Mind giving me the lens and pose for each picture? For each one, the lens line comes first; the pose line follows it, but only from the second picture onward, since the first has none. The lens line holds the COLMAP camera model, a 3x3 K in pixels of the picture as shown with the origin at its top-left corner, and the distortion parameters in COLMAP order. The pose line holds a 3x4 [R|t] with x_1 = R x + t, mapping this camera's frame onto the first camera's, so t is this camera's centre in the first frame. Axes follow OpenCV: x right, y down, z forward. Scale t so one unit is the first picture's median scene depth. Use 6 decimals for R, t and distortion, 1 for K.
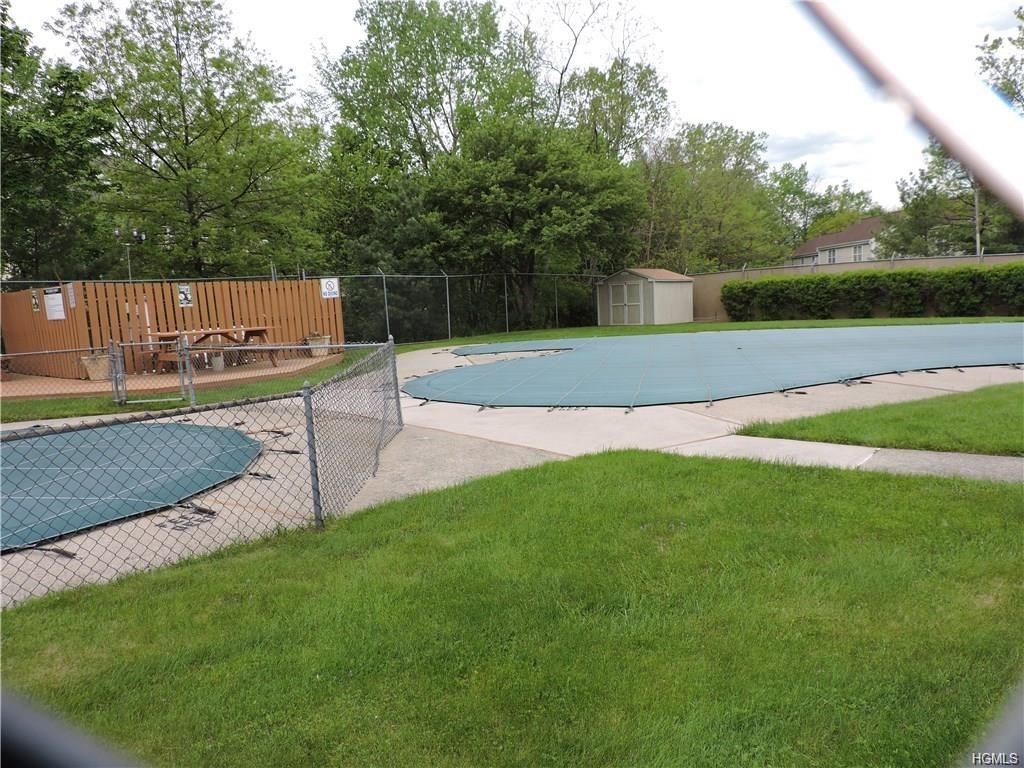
lens RADIAL K [[737.0, 0, 531.5], [0, 737.0, 383.6], [0, 0, 1]] dist [-0.009003, 0.005057]
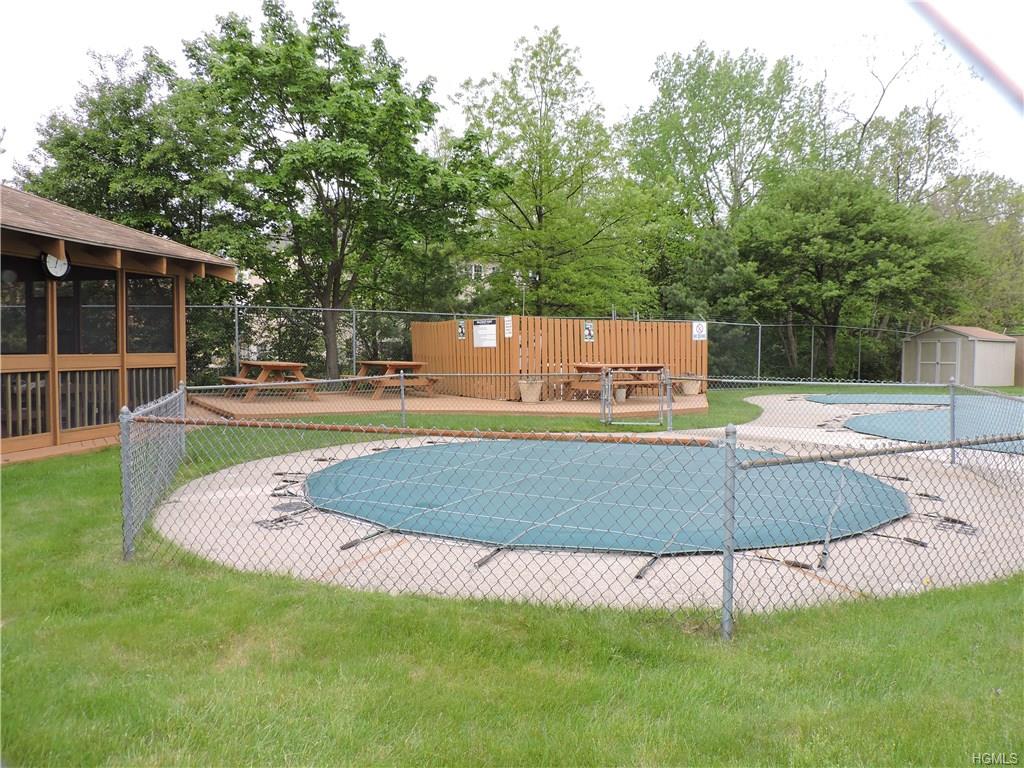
lens RADIAL K [[737.0, 0, 531.5], [0, 737.0, 383.6], [0, 0, 1]] dist [-0.009003, 0.005057]
pose [[0.962584, 0.063413, -0.263458, -0.145187], [-0.080595, 0.995233, -0.054916, 0.014344], [0.258720, 0.074095, 0.963106, -0.044108]]
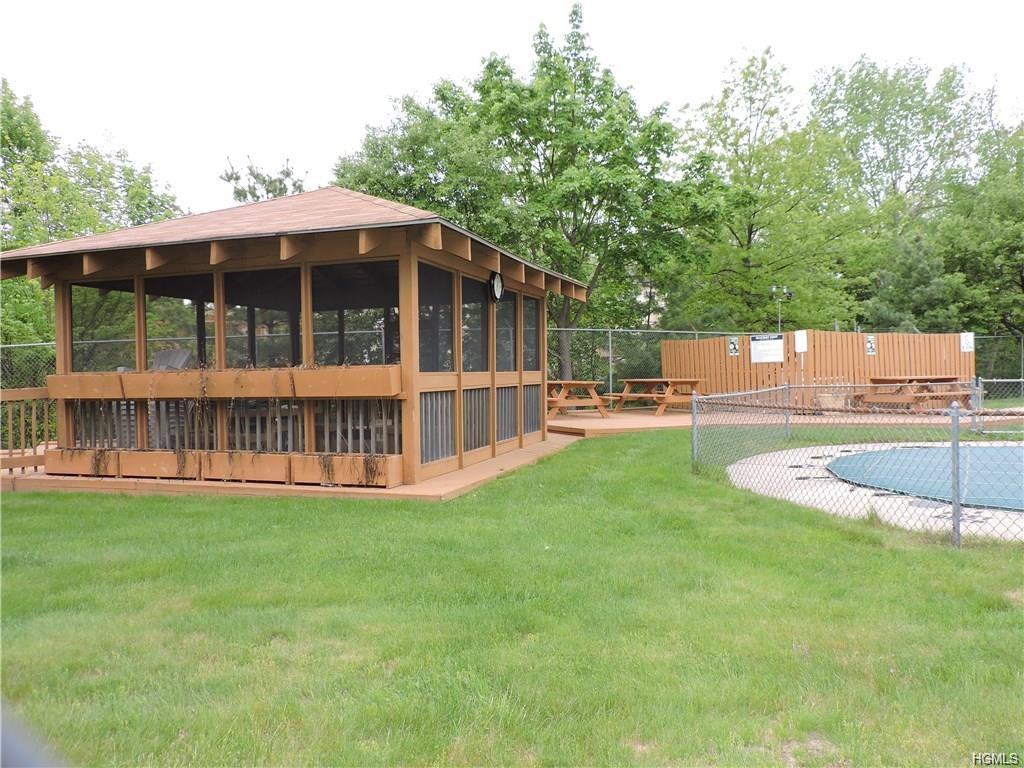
lens RADIAL K [[737.0, 0, 531.5], [0, 737.0, 383.6], [0, 0, 1]] dist [-0.009003, 0.005057]
pose [[0.931843, 0.039043, -0.360755, -0.305635], [-0.071715, 0.994400, -0.077623, 0.033698], [0.355704, 0.098204, 0.929425, -0.110416]]
